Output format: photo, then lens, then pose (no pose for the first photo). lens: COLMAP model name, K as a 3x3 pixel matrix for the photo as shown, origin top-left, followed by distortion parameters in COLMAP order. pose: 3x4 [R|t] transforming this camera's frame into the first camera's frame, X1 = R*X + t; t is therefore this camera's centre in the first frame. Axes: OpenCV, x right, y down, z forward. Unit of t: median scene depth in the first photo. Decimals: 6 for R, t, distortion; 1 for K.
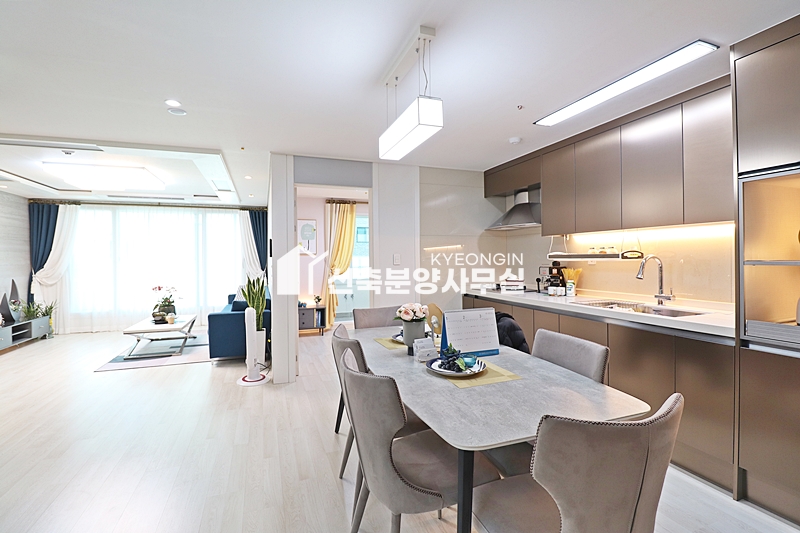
lens RADIAL K [[367.1, 0, 399.1], [0, 367.1, 264.9], [0, 0, 1]] dist [-0.014297, -0.006144]
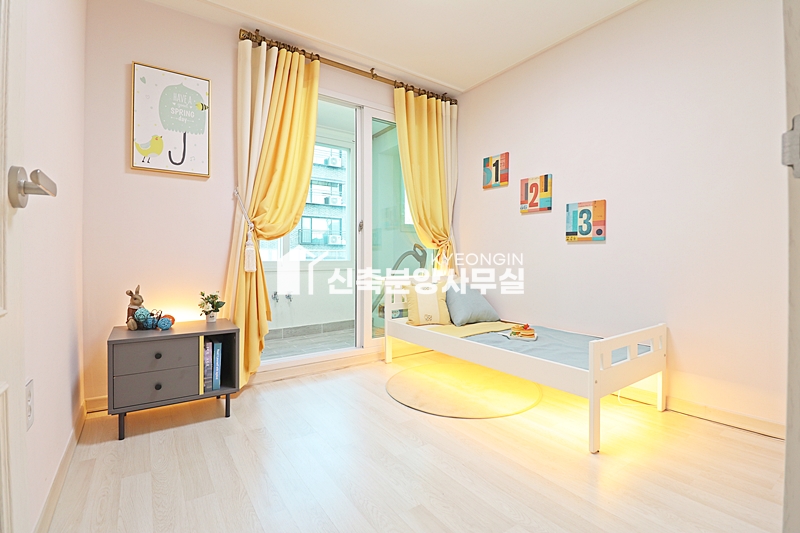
lens RADIAL K [[367.1, 0, 401.4], [0, 367.1, 262.3], [0, 0, 1]] dist [-0.014297, -0.006144]
pose [[0.971987, 0.004283, 0.234997, -0.129421], [-0.004771, 0.999987, 0.001508, 0.053041], [-0.234988, -0.002587, 0.971995, 0.621447]]
